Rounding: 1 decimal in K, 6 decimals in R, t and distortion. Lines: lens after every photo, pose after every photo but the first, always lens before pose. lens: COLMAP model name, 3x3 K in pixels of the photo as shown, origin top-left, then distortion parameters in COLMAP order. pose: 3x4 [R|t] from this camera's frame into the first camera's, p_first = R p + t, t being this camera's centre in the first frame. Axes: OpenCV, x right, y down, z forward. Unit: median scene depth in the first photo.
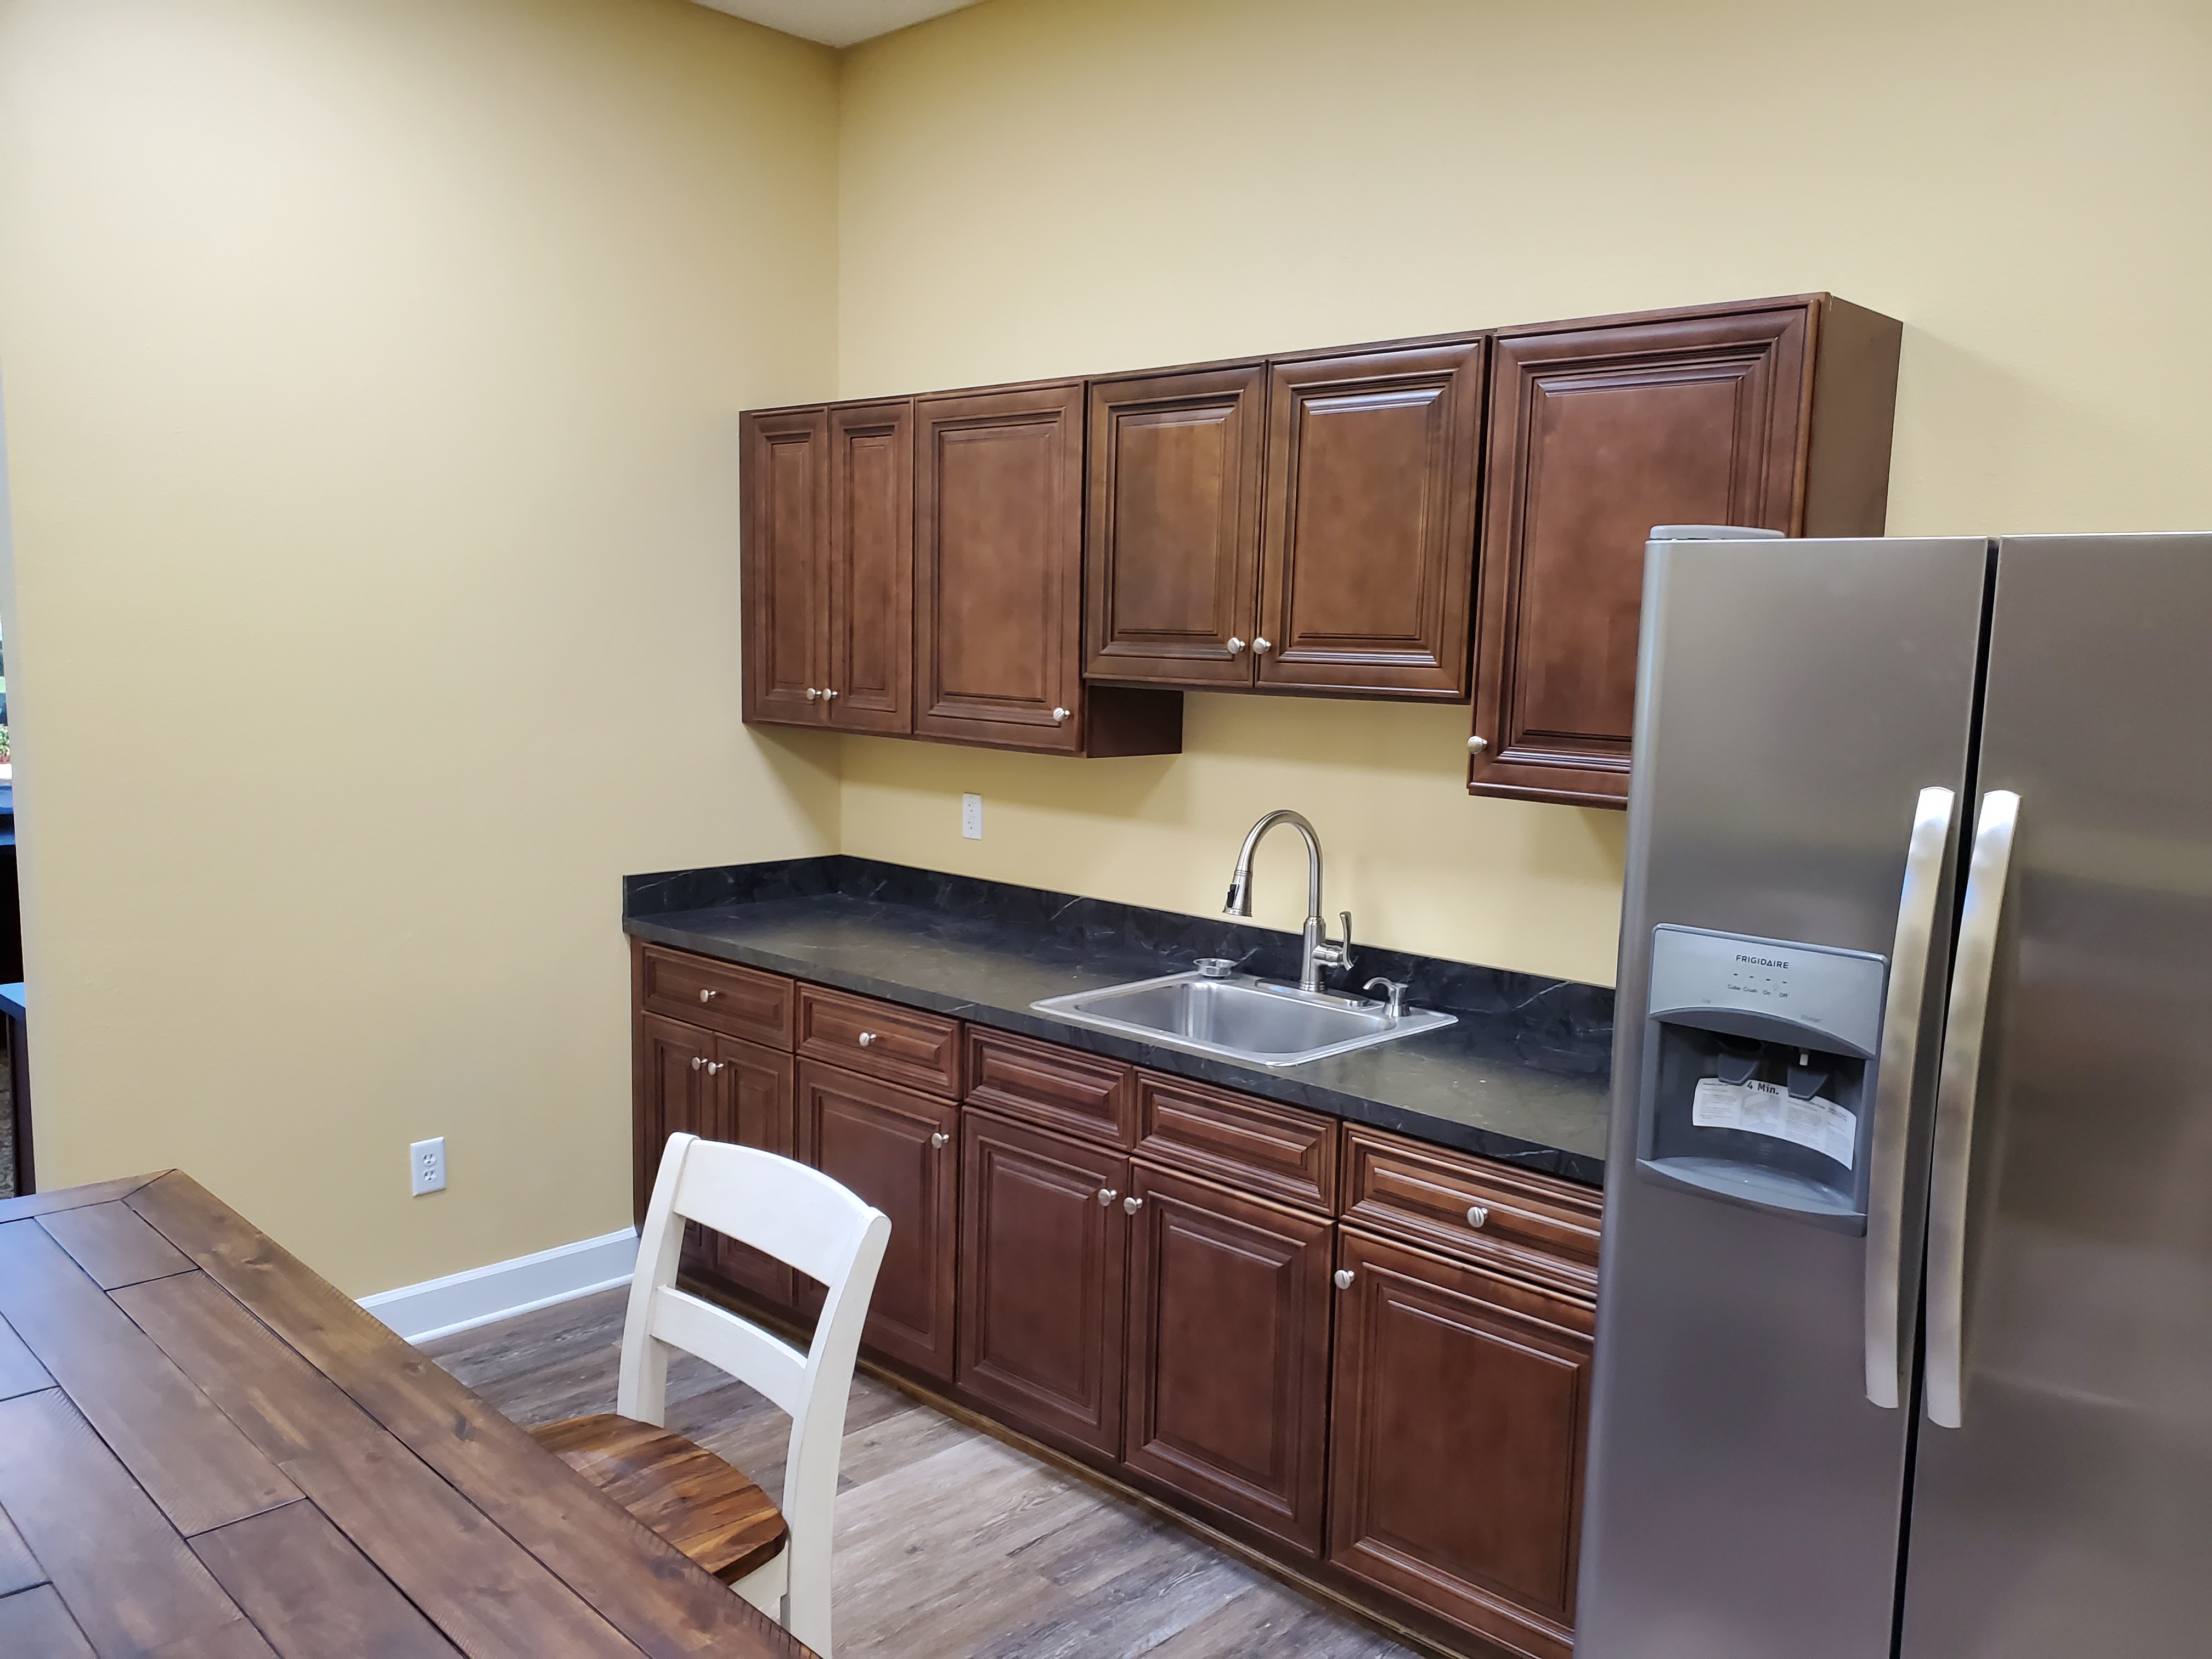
lens RADIAL K [[1731.7, 0, 1104.7], [0, 1731.7, 829.5], [0, 0, 1]] dist [0.037888, -0.033676]
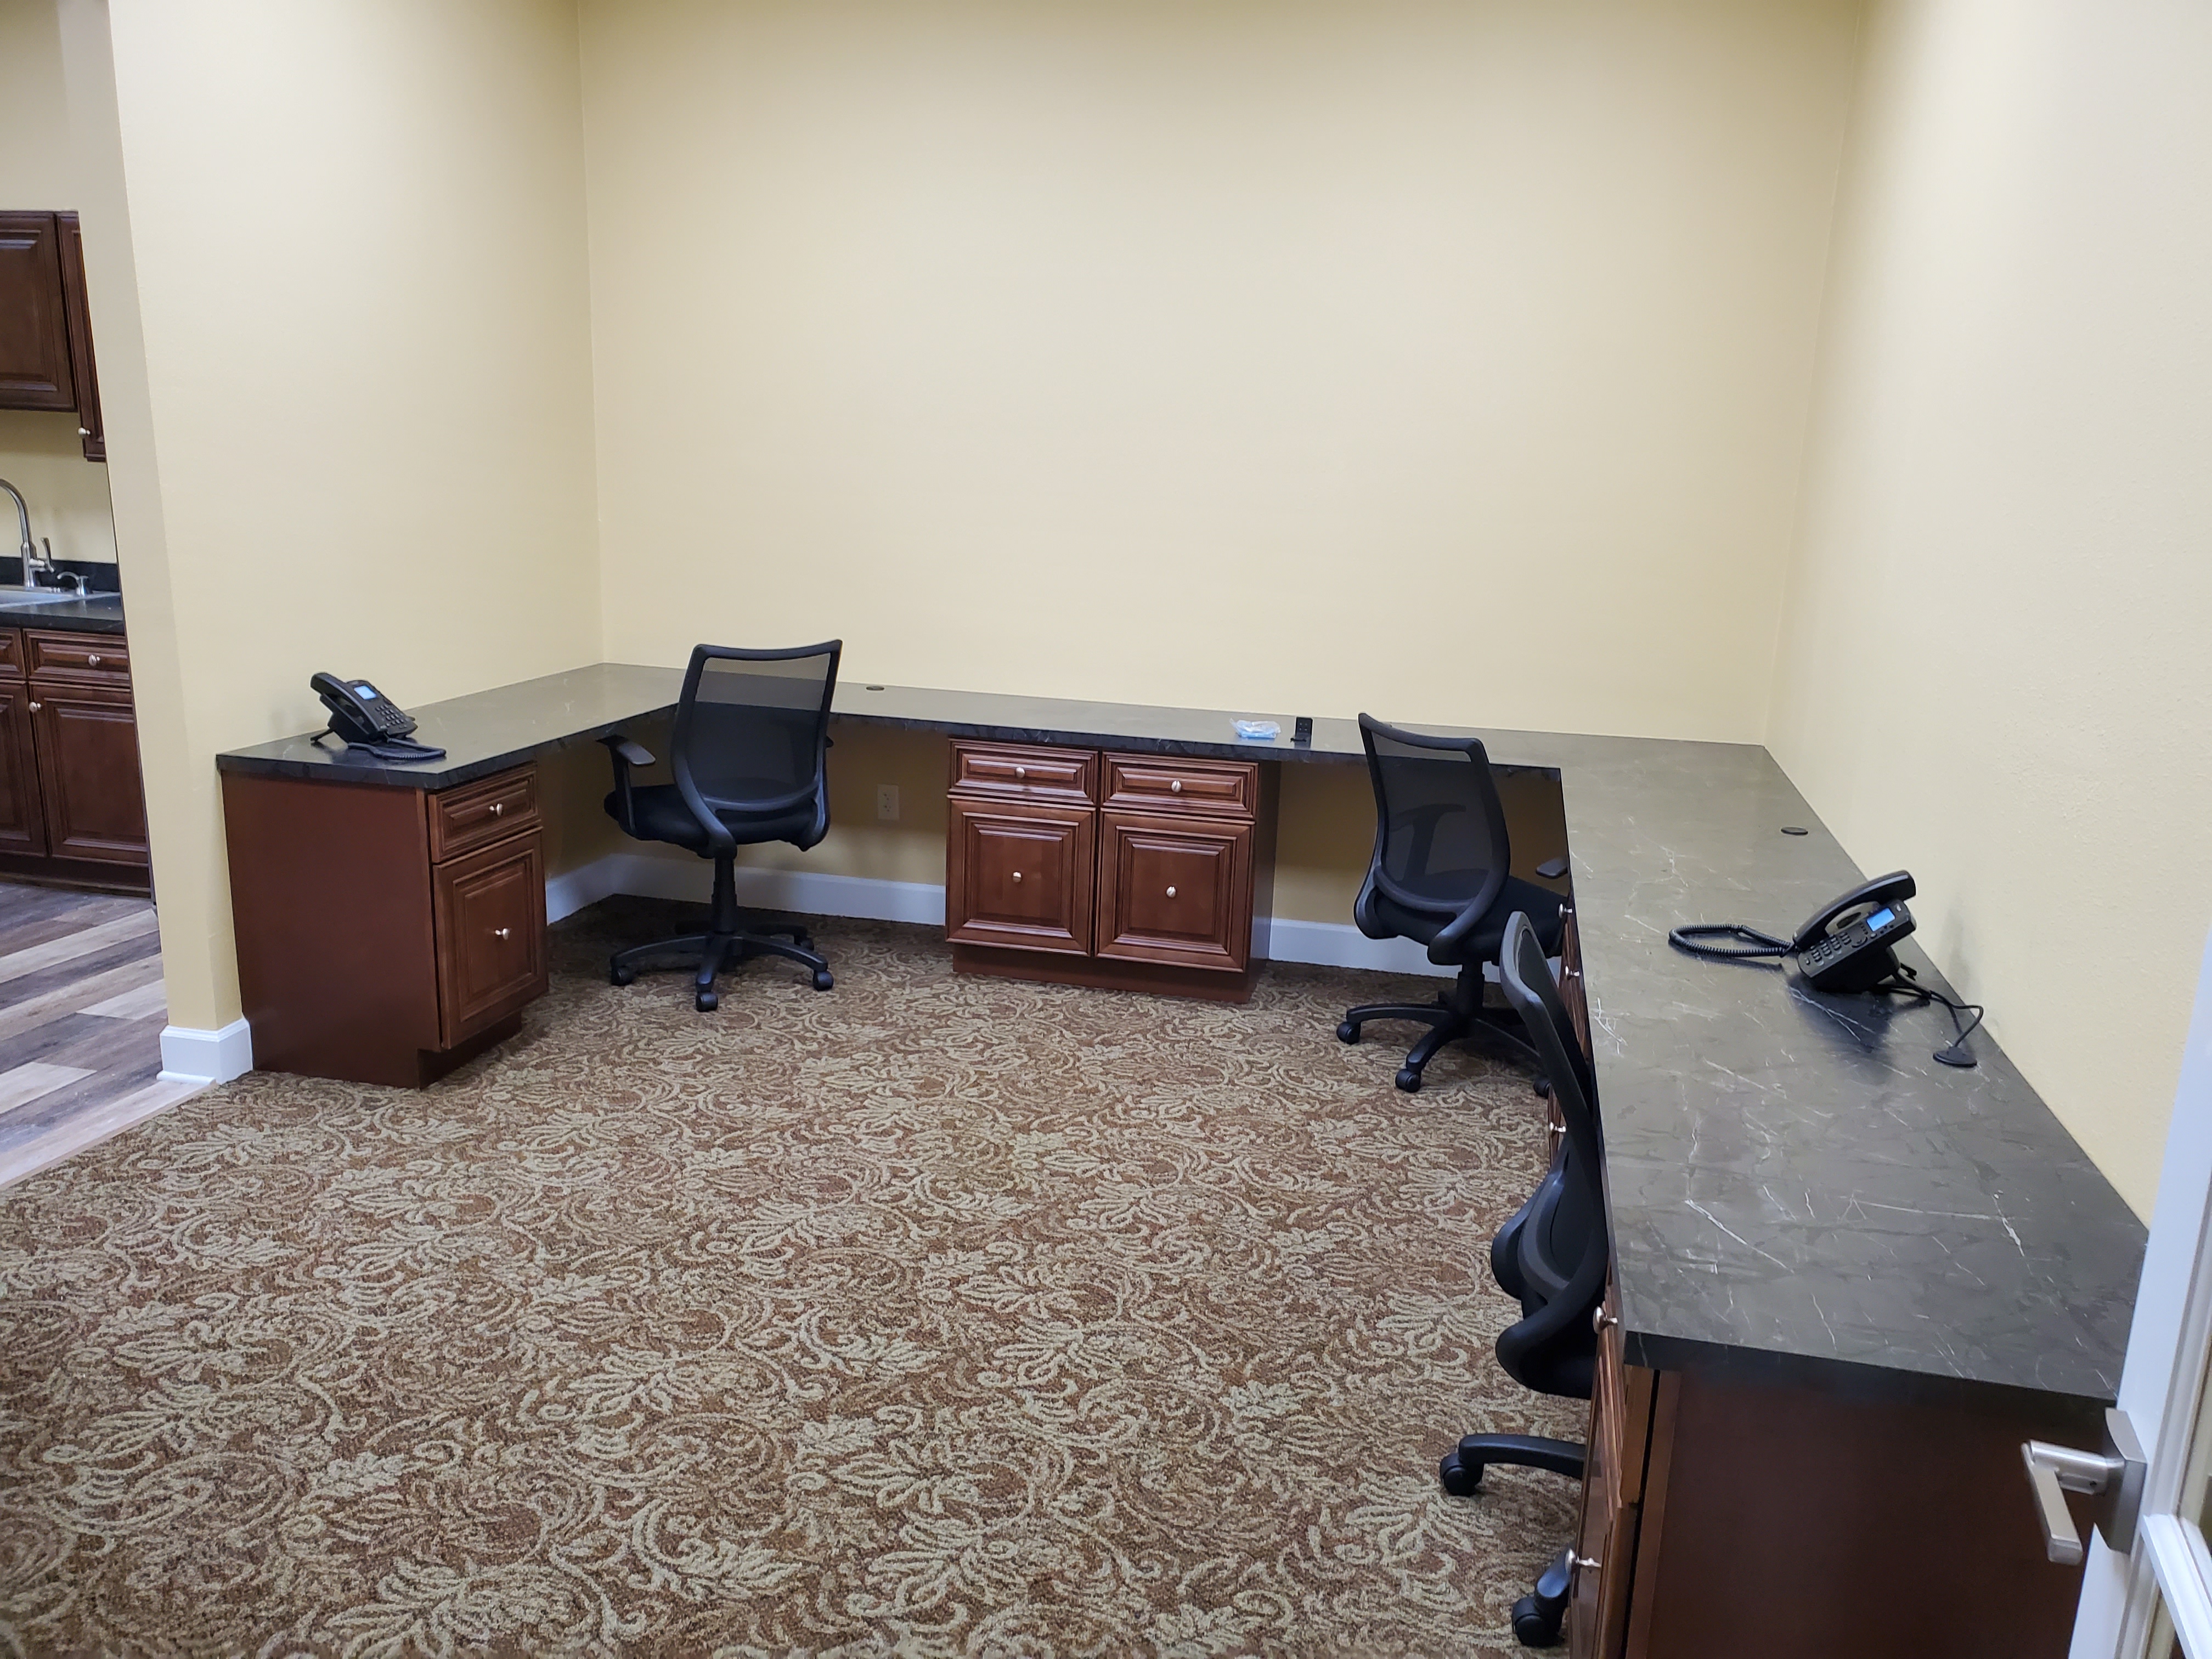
lens RADIAL K [[1731.7, 0, 1107.1], [0, 1731.7, 848.7], [0, 0, 1]] dist [0.037888, -0.033676]
pose [[0.851725, -0.120747, 0.509887, 0.136349], [0.043947, 0.986120, 0.160114, 0.144383], [-0.522143, -0.113965, 0.845209, -1.283274]]
